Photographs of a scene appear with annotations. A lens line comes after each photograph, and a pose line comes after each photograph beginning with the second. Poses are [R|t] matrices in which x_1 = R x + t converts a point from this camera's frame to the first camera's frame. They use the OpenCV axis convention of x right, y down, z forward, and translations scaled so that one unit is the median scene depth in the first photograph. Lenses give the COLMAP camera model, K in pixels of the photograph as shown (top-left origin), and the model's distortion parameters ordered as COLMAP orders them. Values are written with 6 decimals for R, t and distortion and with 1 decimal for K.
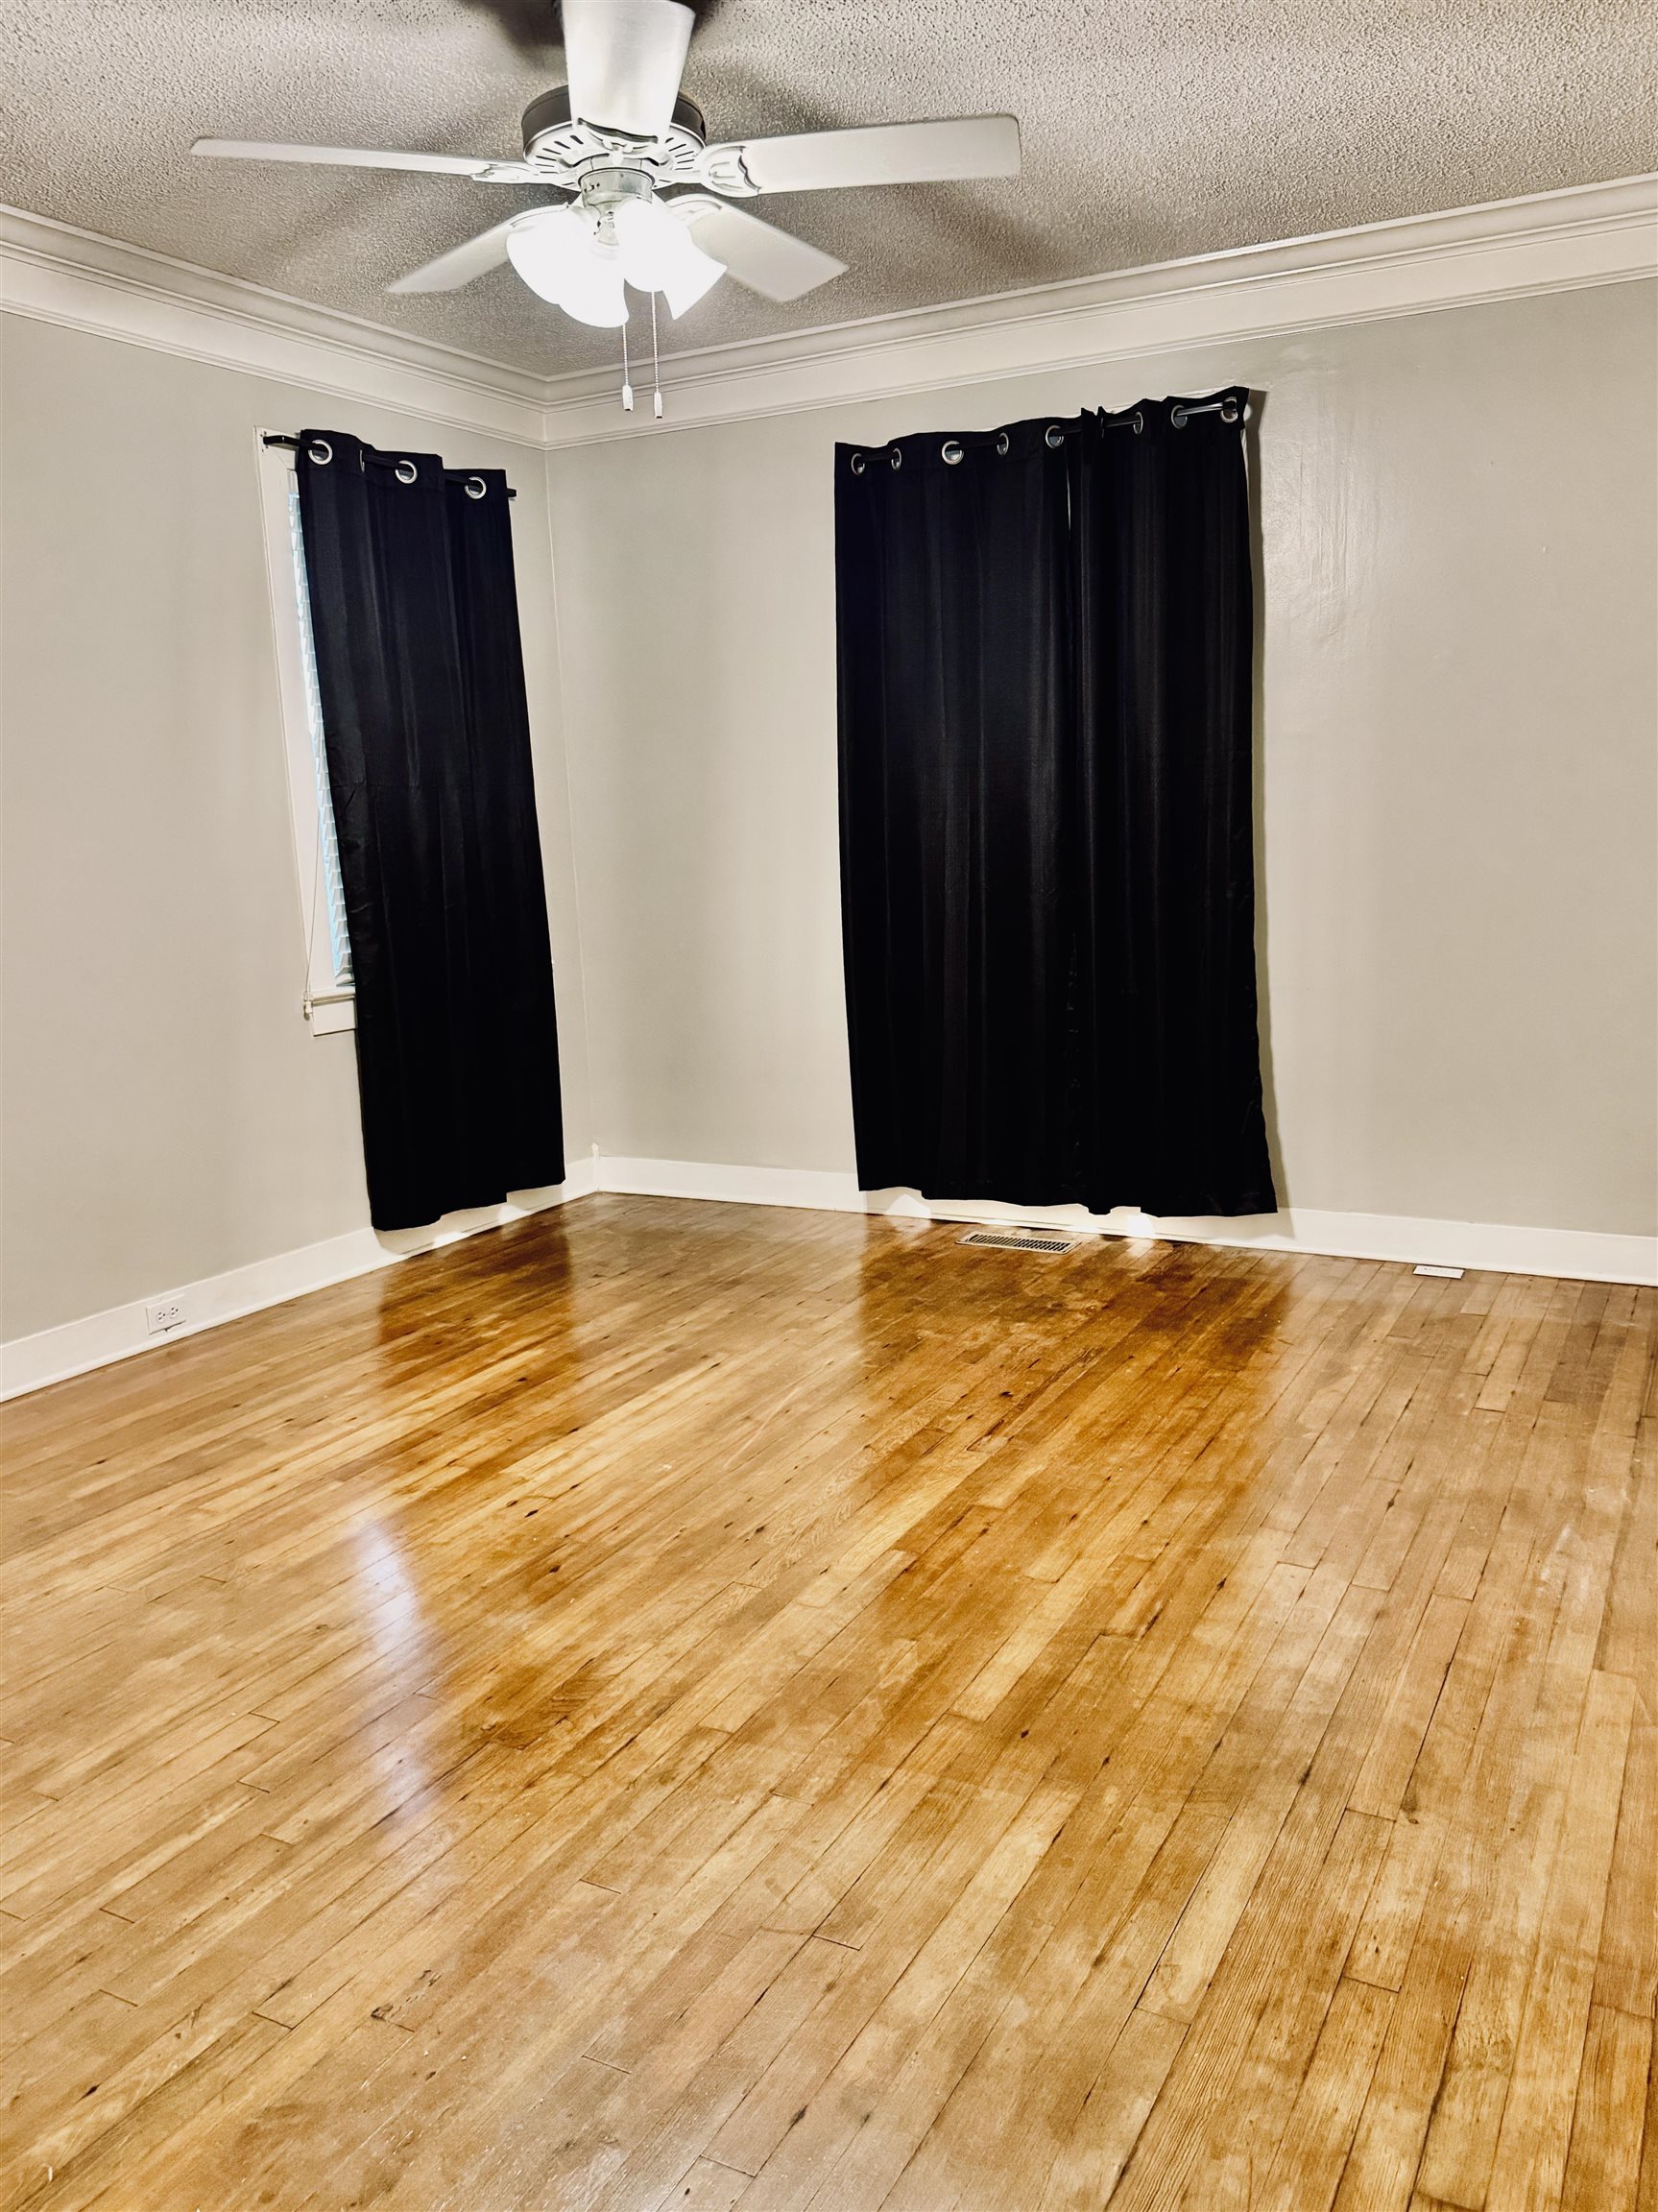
lens RADIAL K [[1728.5, 0, 834.8], [0, 1728.5, 1092.2], [0, 0, 1]] dist [0.060422, -0.061020]
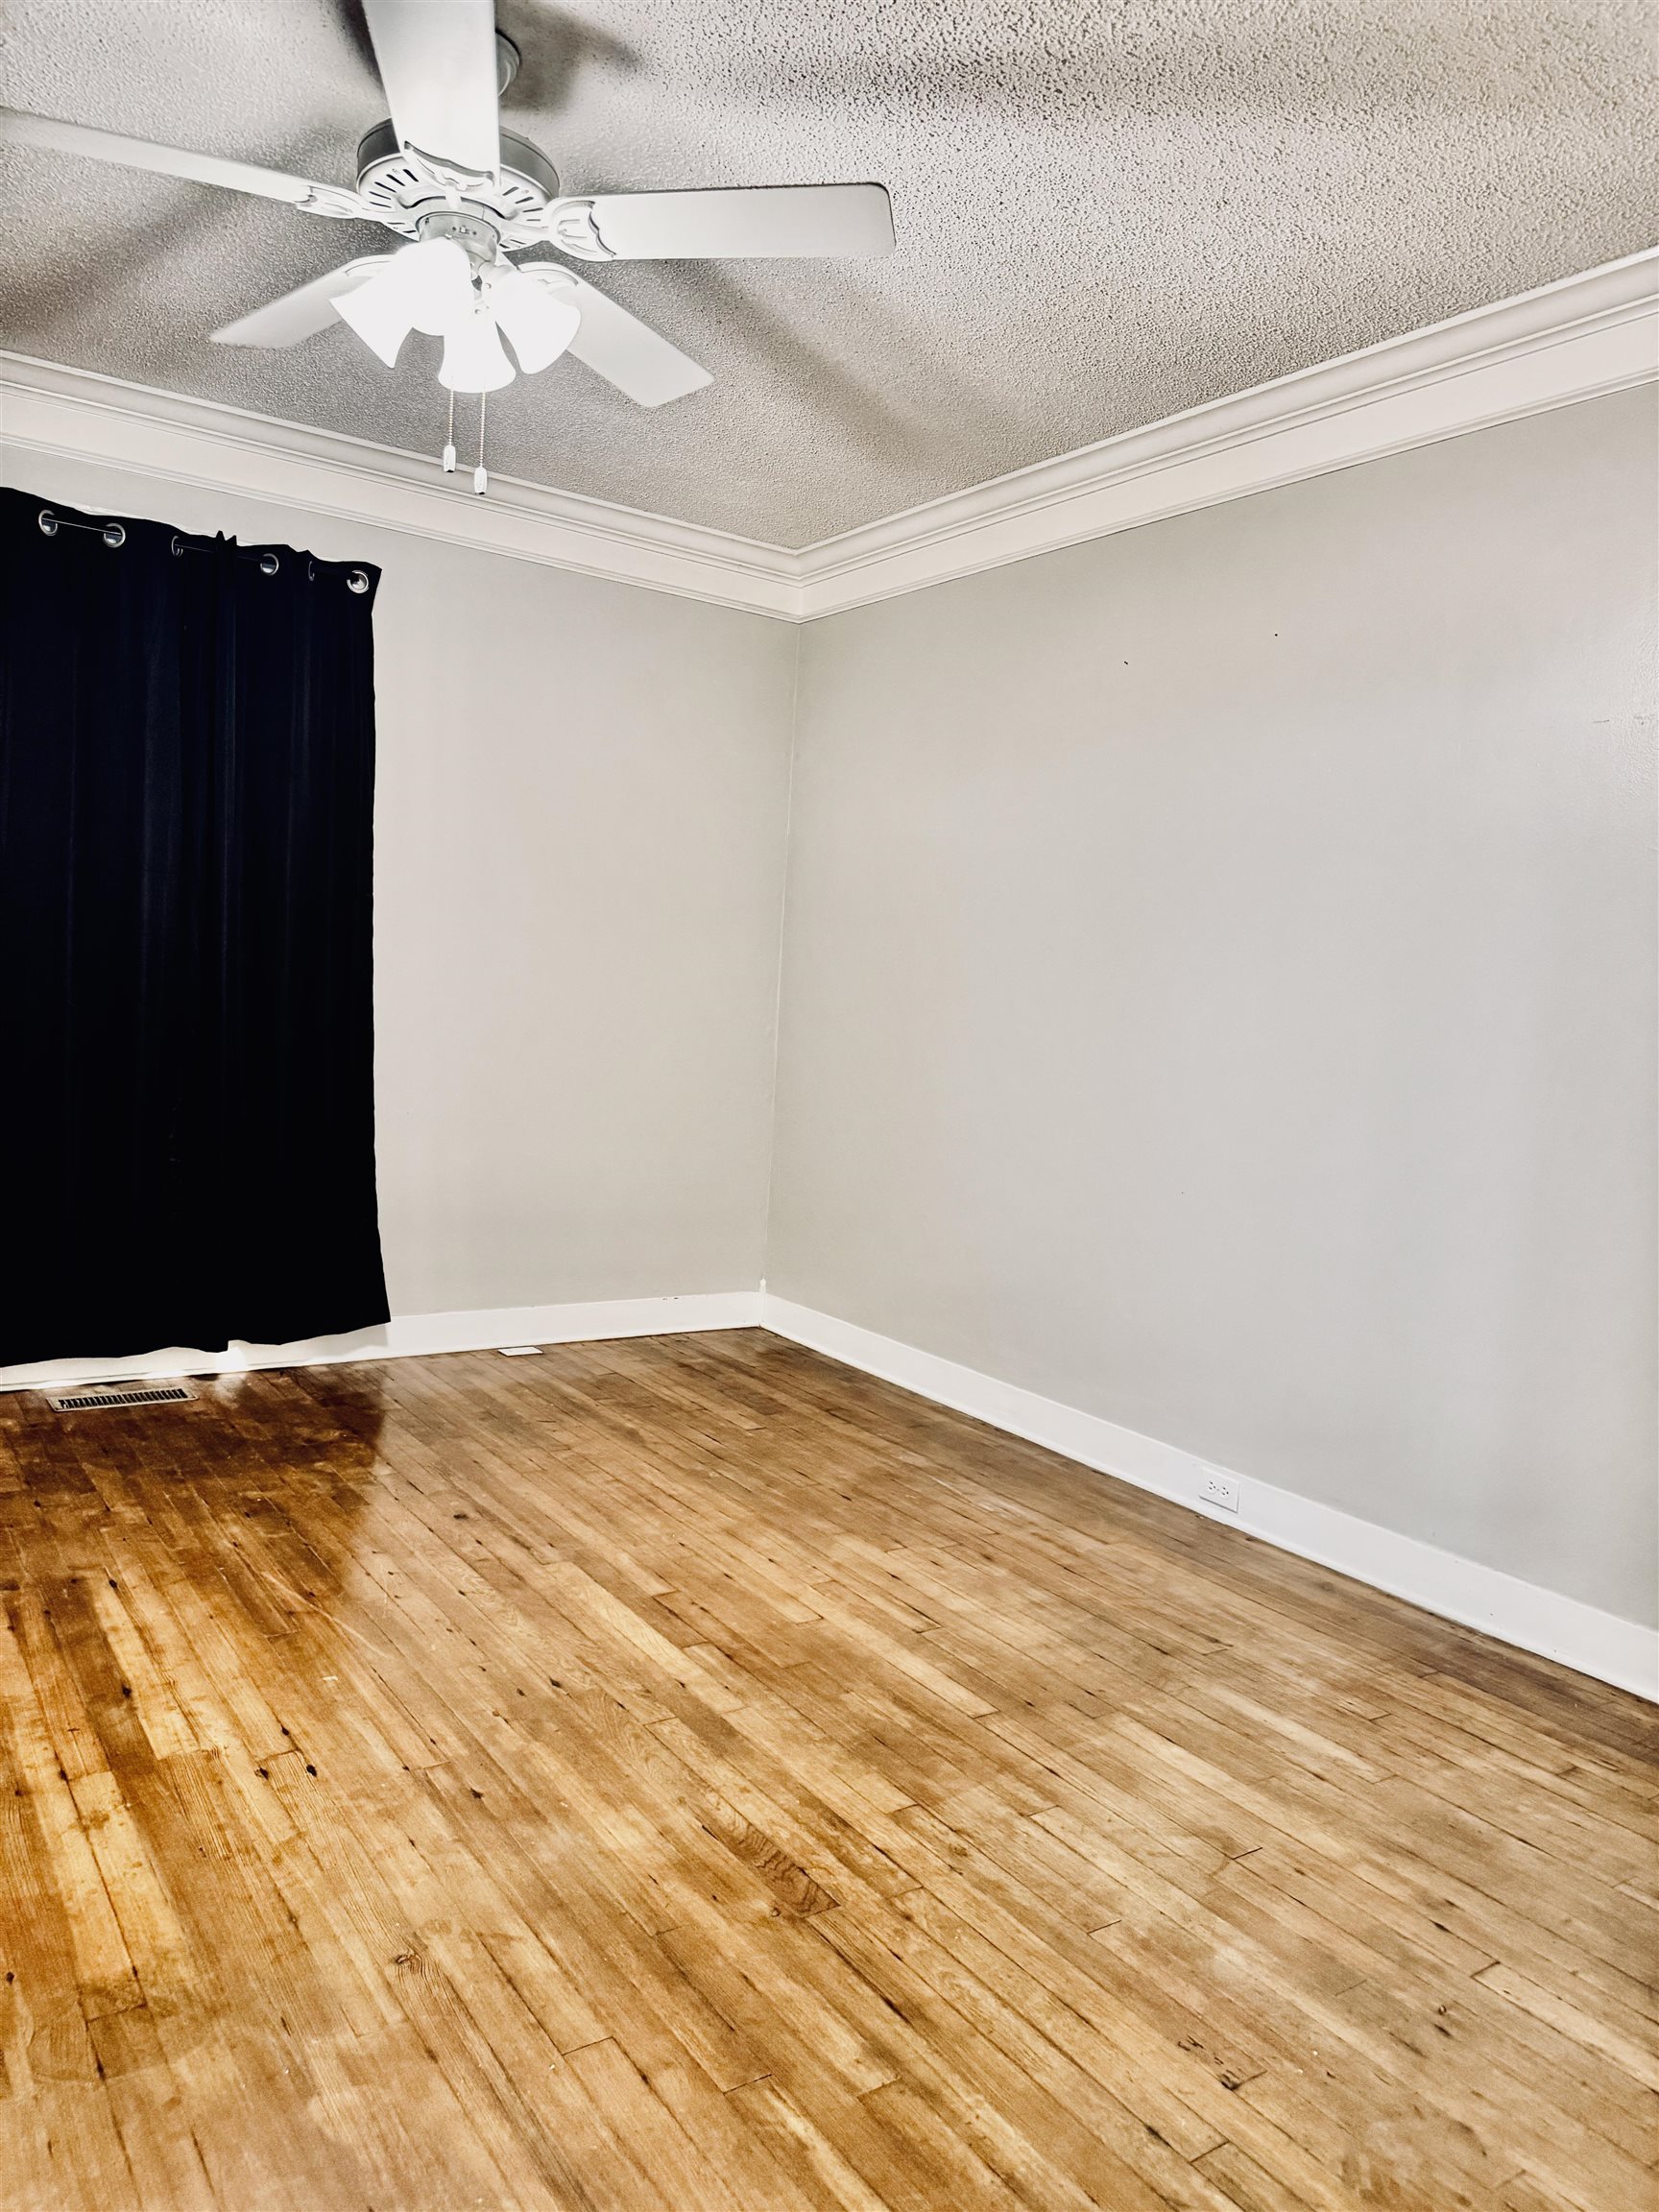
lens RADIAL K [[1575.5, 0, 826.5], [0, 1575.5, 1107.7], [0, 0, 1]] dist [0.019439, -0.017833]
pose [[0.472228, -0.011646, 0.881399, -0.652881], [0.078007, 0.996542, -0.028626, -0.018653], [-0.878018, 0.082273, 0.471504, 0.401928]]
